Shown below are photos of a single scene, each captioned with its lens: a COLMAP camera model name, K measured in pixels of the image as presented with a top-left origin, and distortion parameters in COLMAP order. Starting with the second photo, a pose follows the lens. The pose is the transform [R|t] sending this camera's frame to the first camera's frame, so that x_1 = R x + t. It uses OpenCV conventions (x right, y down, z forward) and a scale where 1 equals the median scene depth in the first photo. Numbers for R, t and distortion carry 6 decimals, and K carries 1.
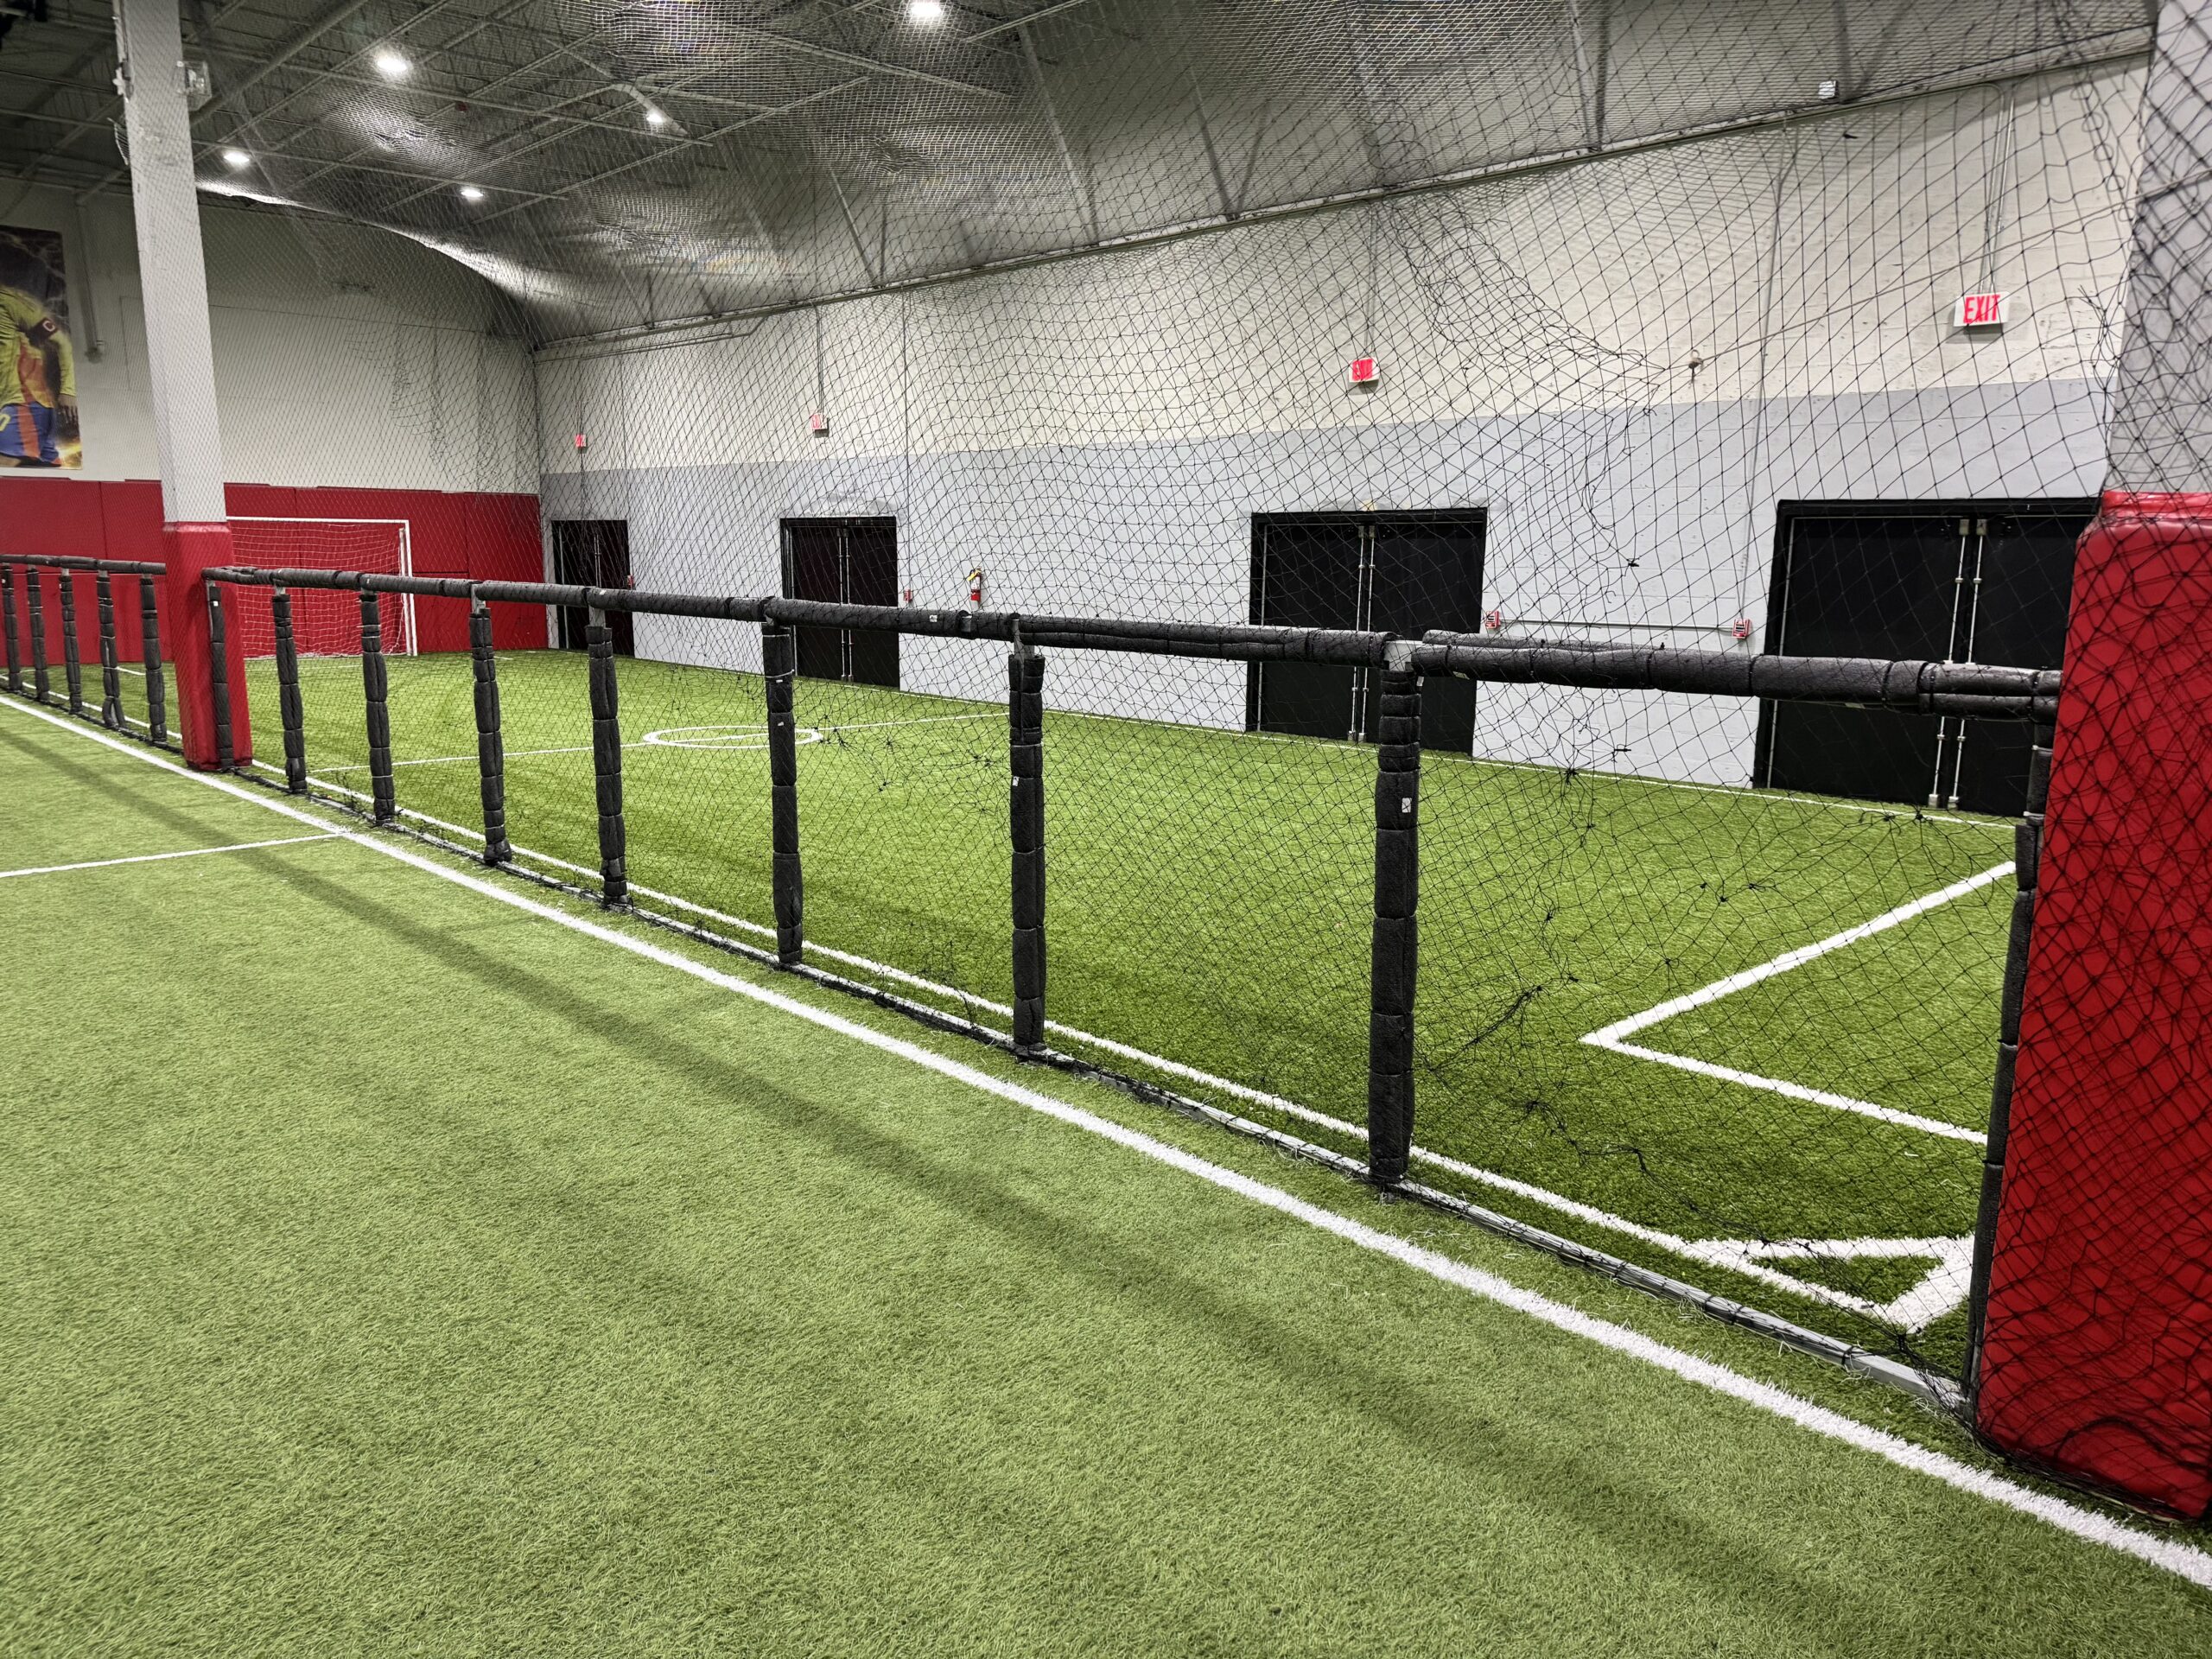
lens RADIAL K [[1561.4, 0, 1107.4], [0, 1561.4, 822.3], [0, 0, 1]] dist [-0.002712, -0.001793]
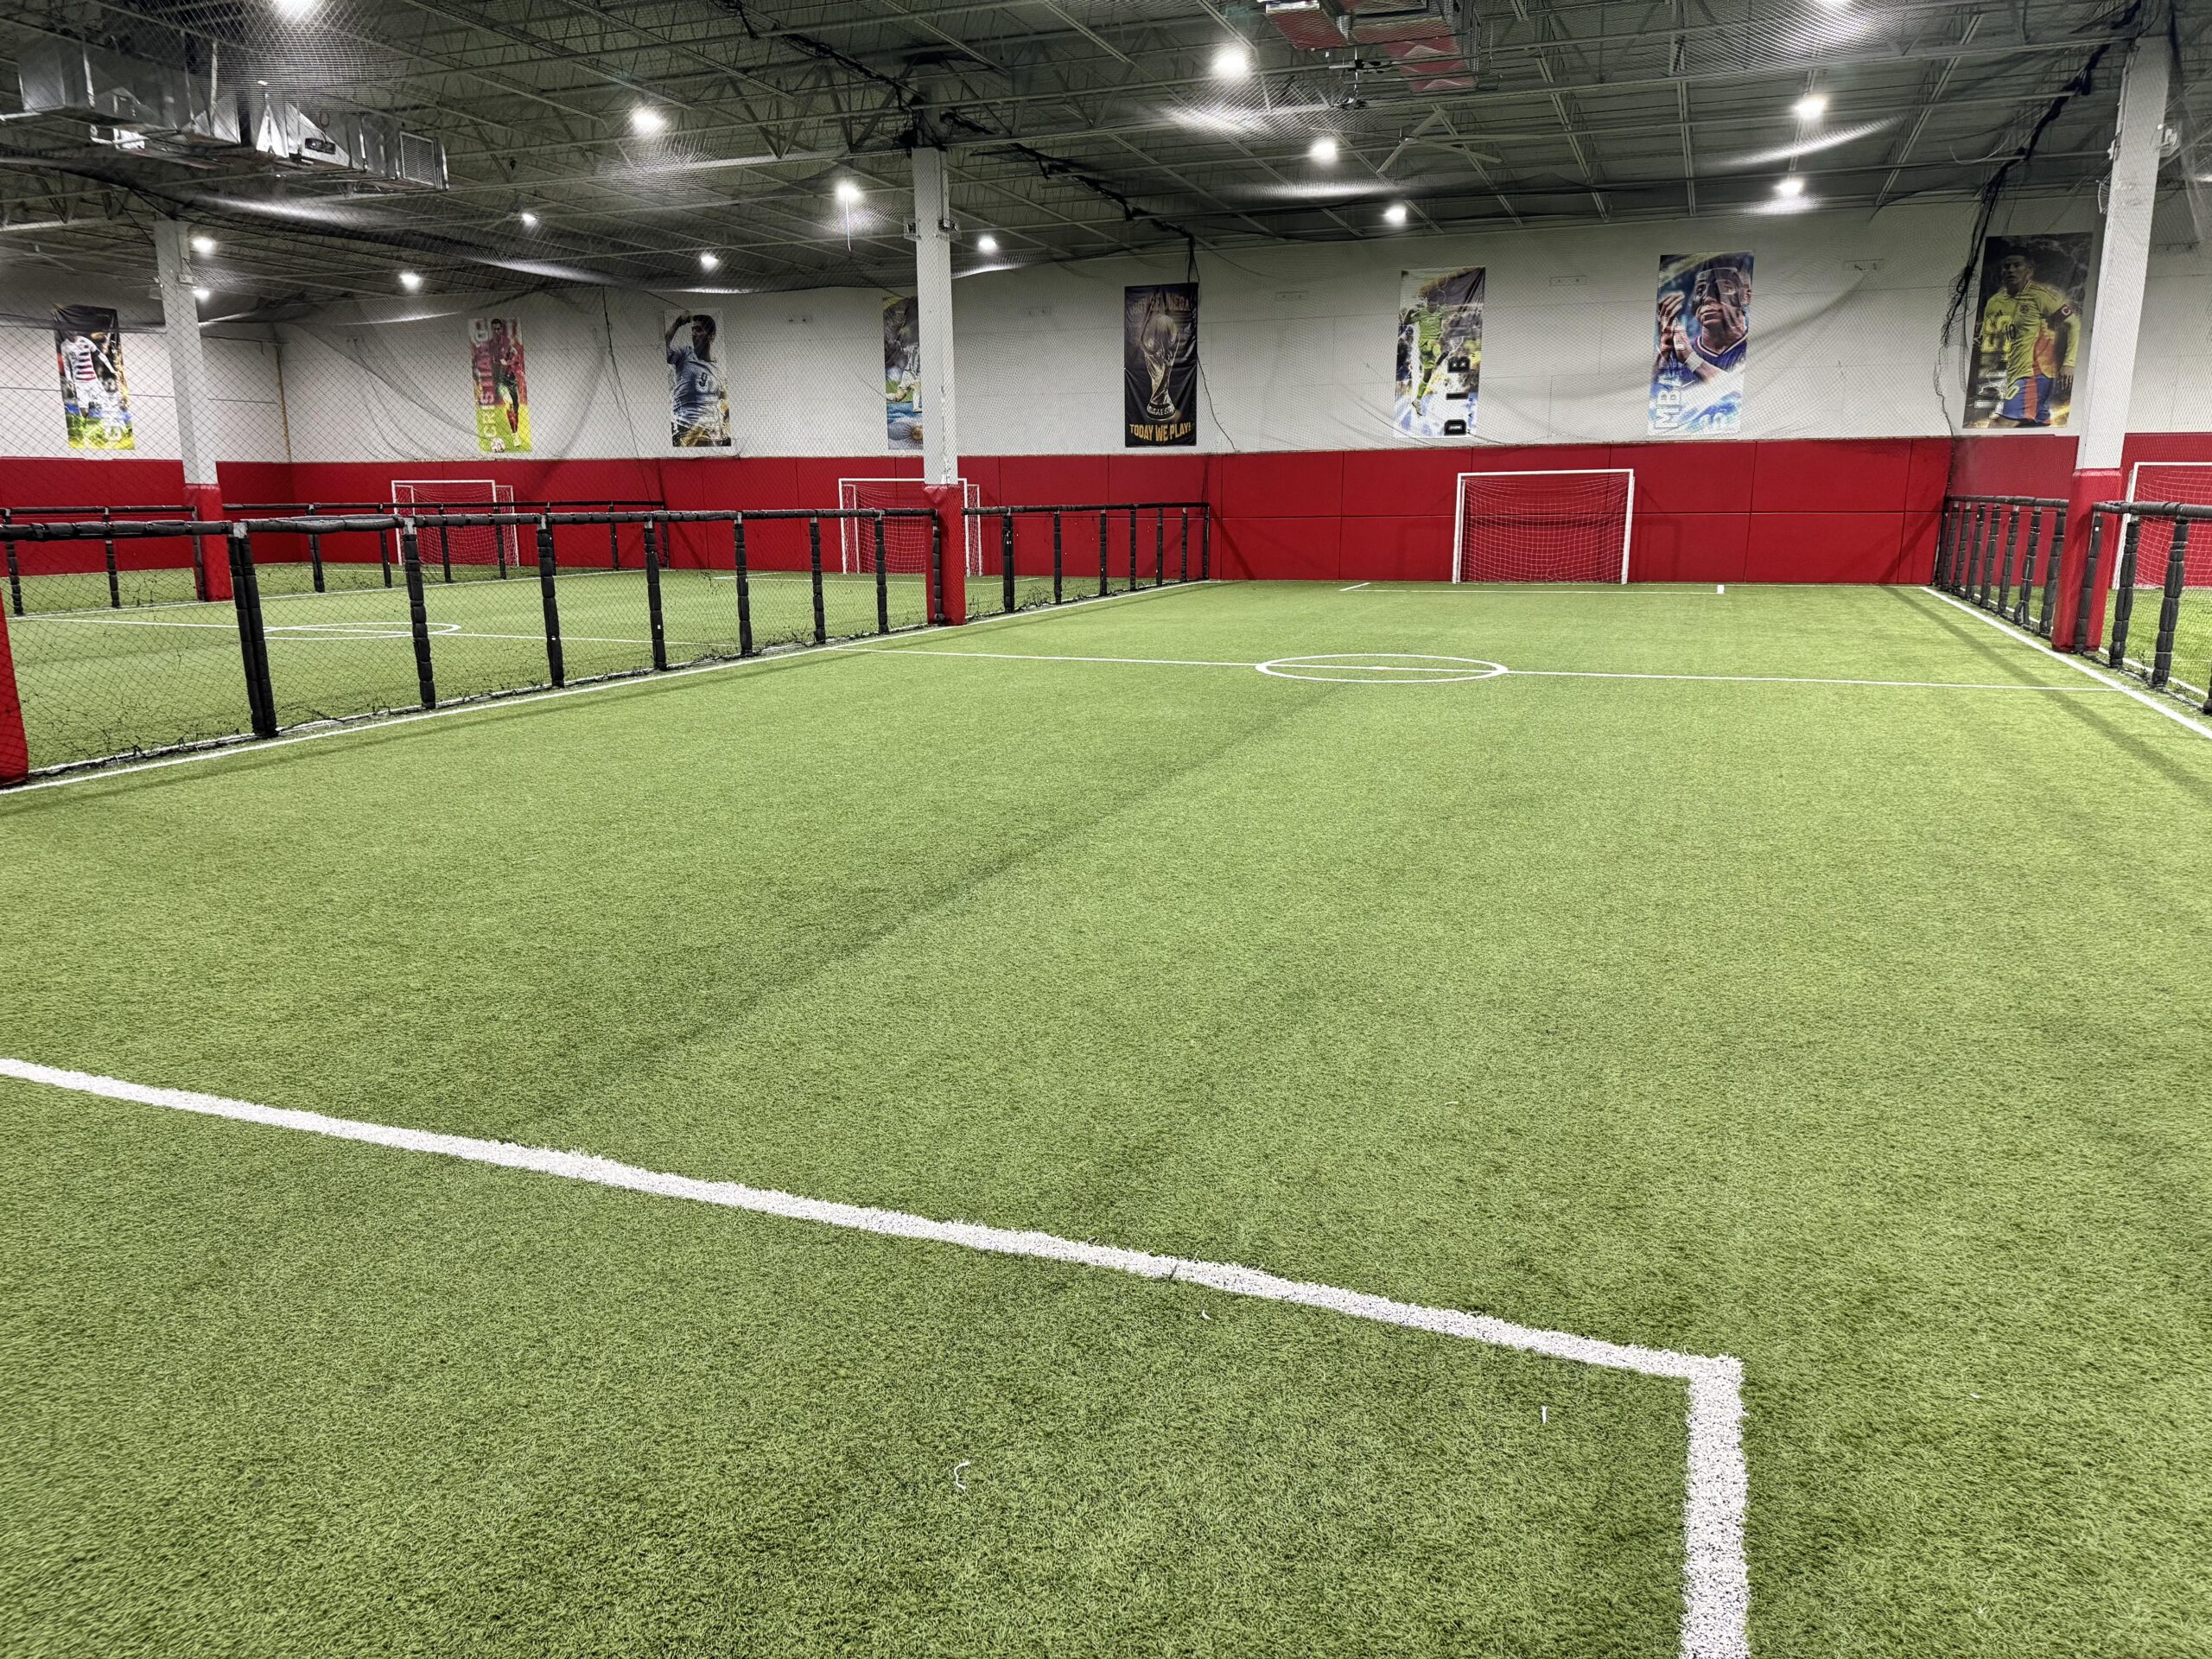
lens RADIAL K [[1561.4, 0, 1108.5], [0, 1561.4, 830.3], [0, 0, 1]] dist [-0.002712, -0.001793]
pose [[0.419574, 0.185969, -0.888467, 0.282324], [-0.153338, 0.979243, 0.132556, 0.059997], [0.894676, 0.080619, 0.439381, -0.303022]]
